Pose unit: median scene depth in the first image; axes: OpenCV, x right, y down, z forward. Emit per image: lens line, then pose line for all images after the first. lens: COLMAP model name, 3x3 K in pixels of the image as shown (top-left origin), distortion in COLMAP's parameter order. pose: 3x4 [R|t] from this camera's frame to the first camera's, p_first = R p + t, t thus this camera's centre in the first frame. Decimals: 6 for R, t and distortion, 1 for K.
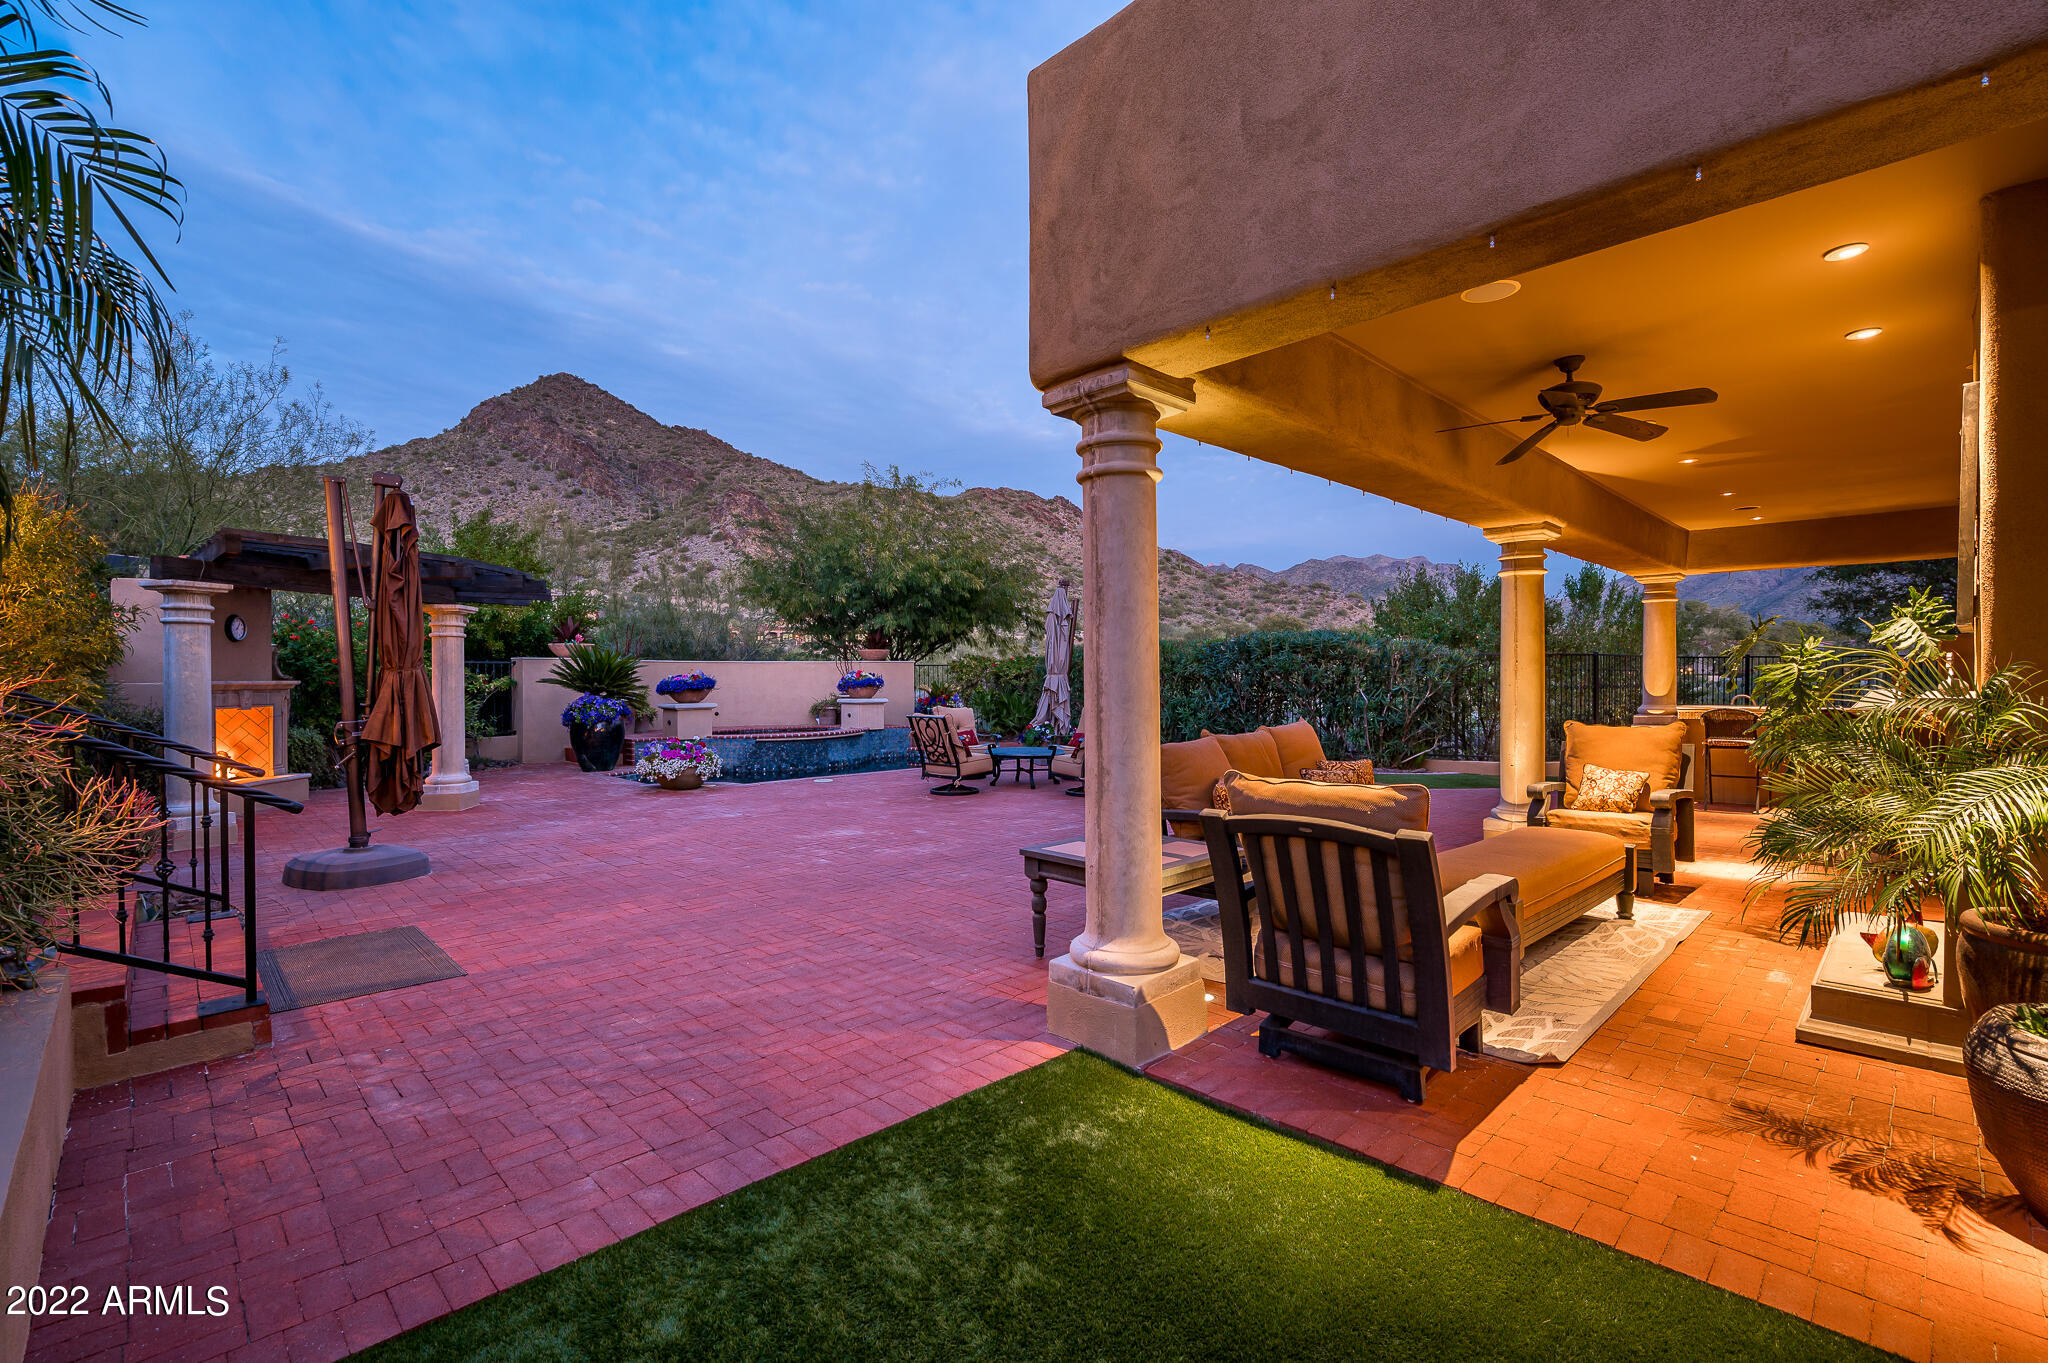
lens RADIAL K [[900.1, 0, 1018.5], [0, 900.1, 684.1], [0, 0, 1]] dist [0.004019, 0.000226]
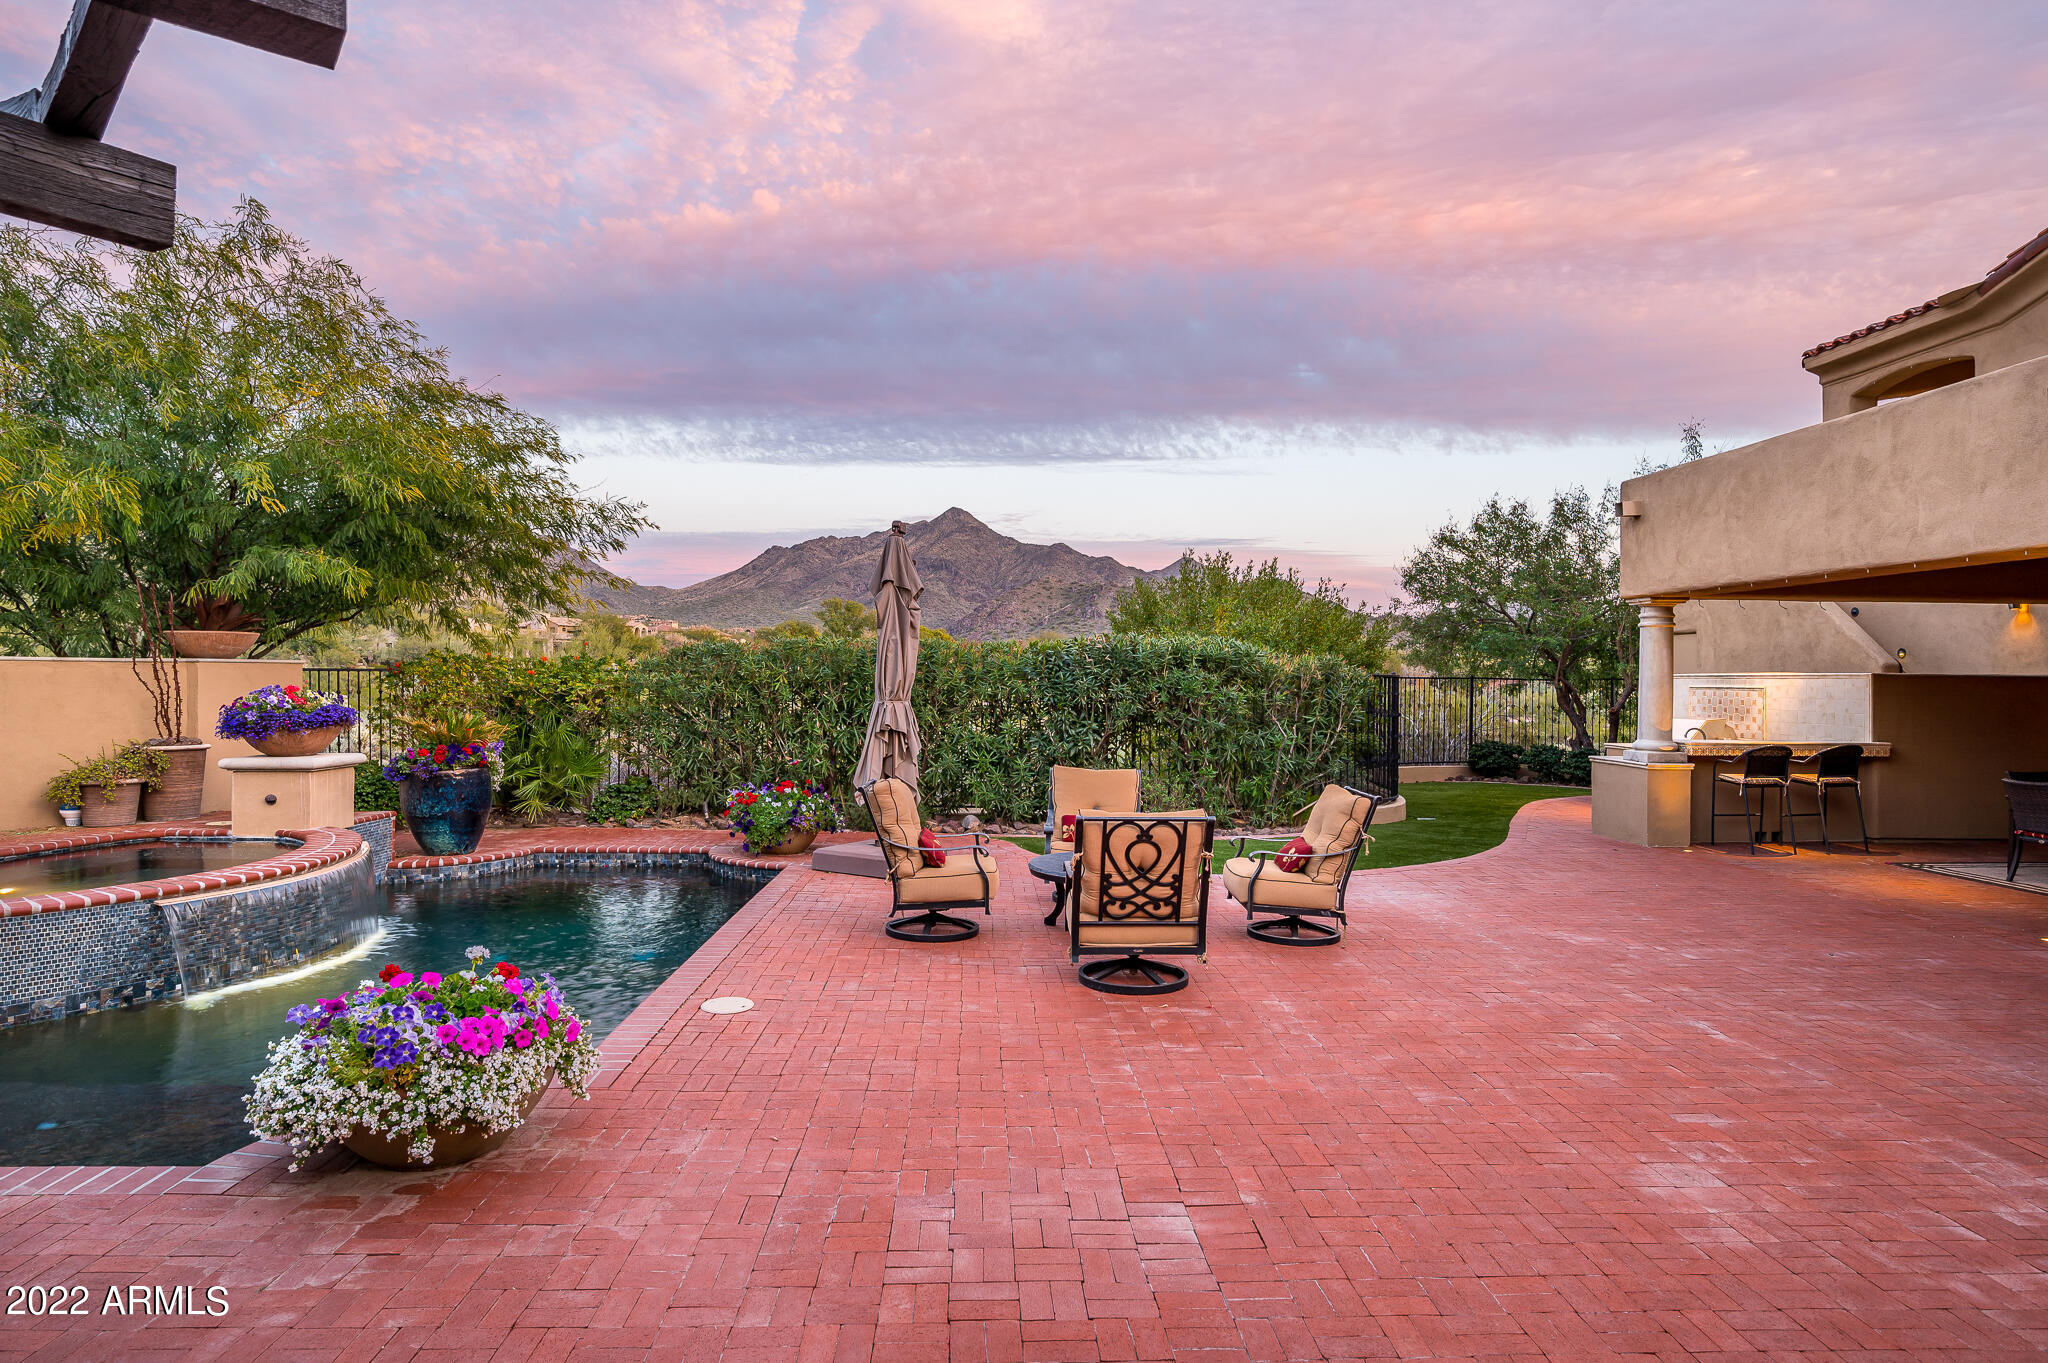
lens RADIAL K [[1140.3, 0, 1022.8], [0, 1140.3, 679.0], [0, 0, 1]] dist [0.001583, 0.000068]
pose [[0.668093, 0.008026, 0.744035, -0.313908], [-0.004260, 0.999967, -0.006962, -0.014922], [-0.744066, 0.001482, 0.668105, 0.389615]]
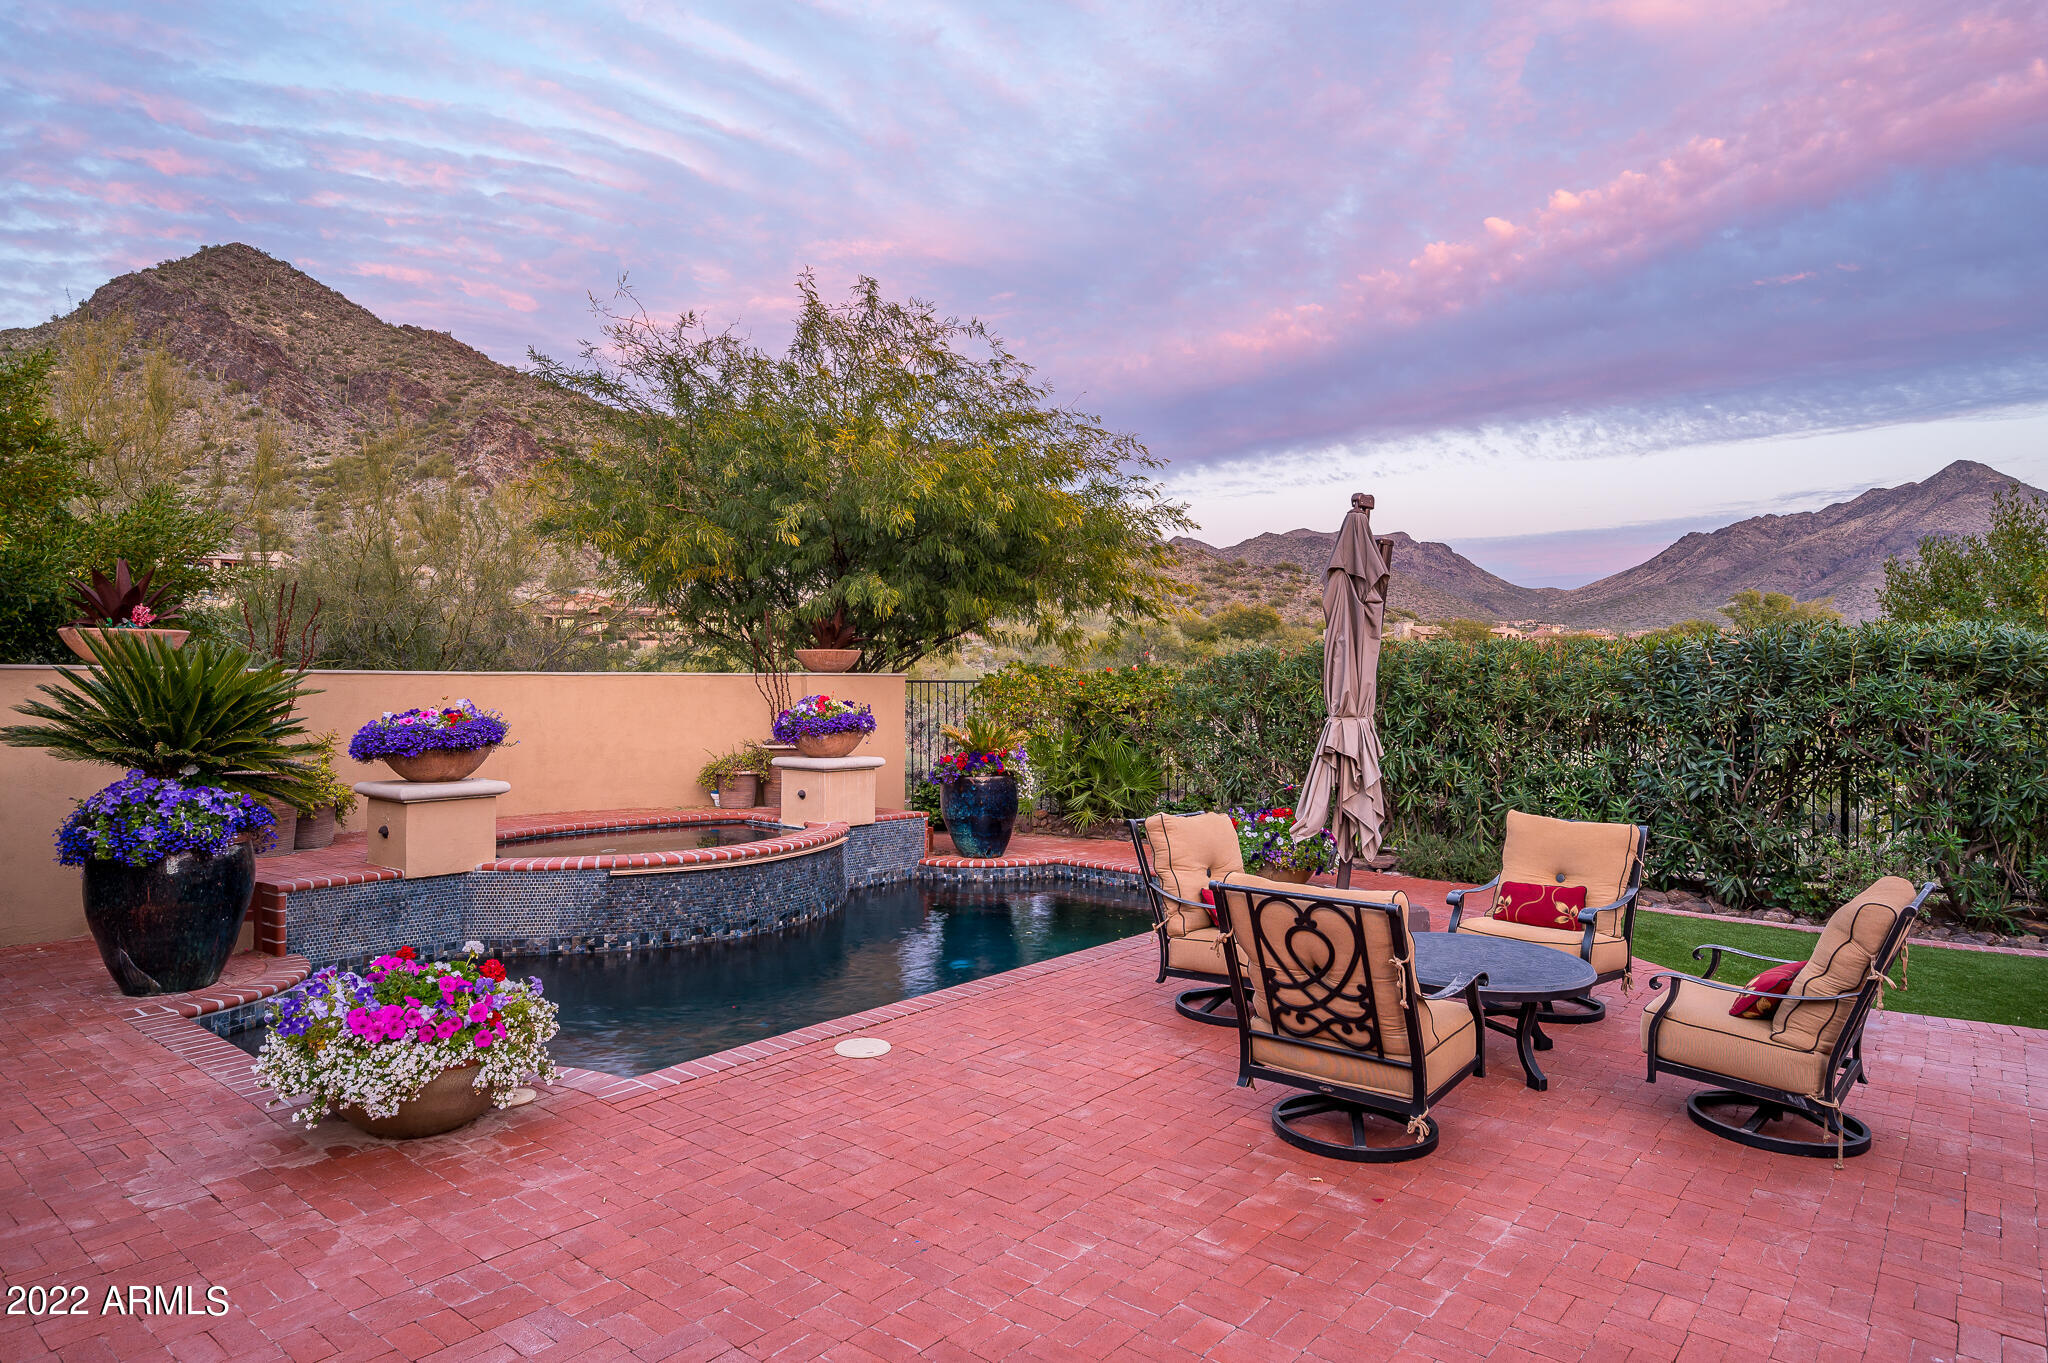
lens RADIAL K [[1199.6, 0, 1014.2], [0, 1199.6, 683.1], [0, 0, 1]] dist [-0.000802, 0.000610]
pose [[0.993979, 0.008608, 0.109232, -0.136761], [-0.007784, 0.999938, -0.007969, -0.016336], [-0.109293, 0.007071, 0.993984, 0.357153]]
